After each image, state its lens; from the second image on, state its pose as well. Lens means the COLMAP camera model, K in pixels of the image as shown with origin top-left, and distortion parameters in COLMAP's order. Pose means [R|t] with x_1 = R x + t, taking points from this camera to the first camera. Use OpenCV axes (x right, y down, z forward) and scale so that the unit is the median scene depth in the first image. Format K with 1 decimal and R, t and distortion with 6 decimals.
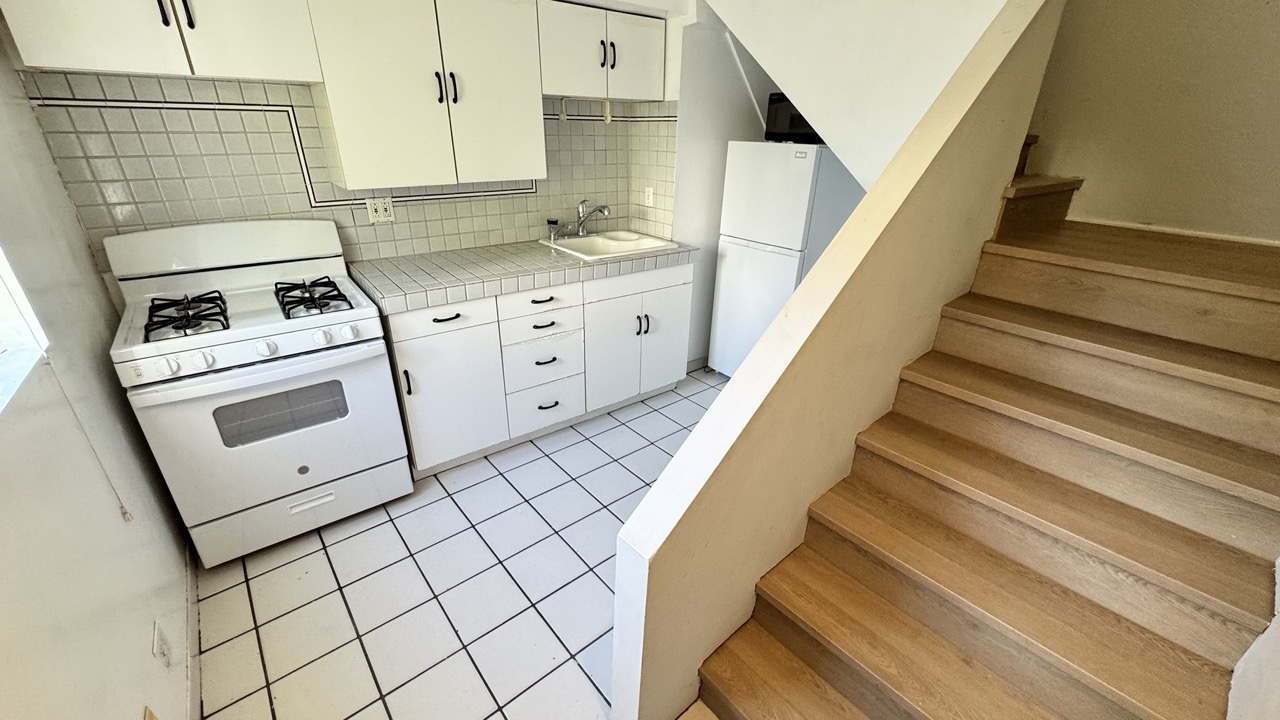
lens RADIAL K [[512.0, 0, 641.1], [0, 512.0, 361.1], [0, 0, 1]] dist [-0.003720, 0.000584]
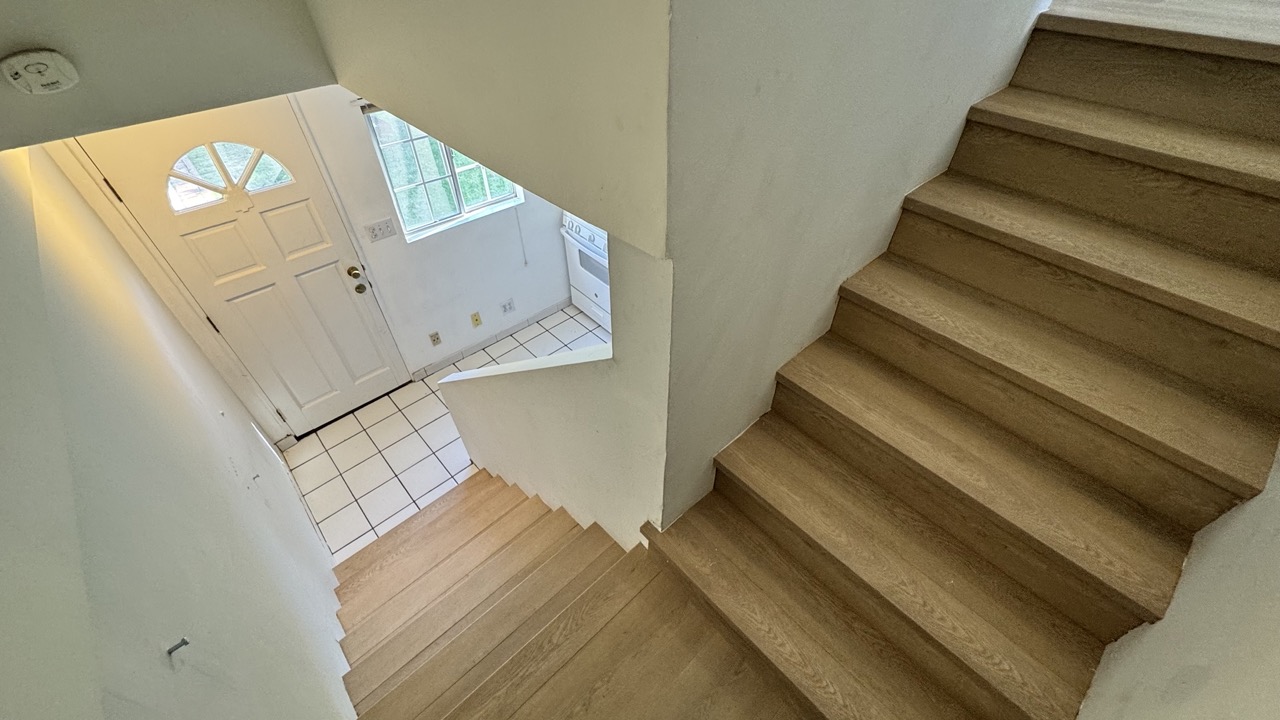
lens RADIAL K [[514.1, 0, 640.0], [0, 514.1, 360.0], [0, 0, 1]] dist [-0.001631, 0.000089]
pose [[0.046018, 0.668453, -0.742329, 0.858948], [-0.409301, 0.690491, 0.596401, -0.744266], [0.911238, 0.276390, 0.305374, 0.496825]]
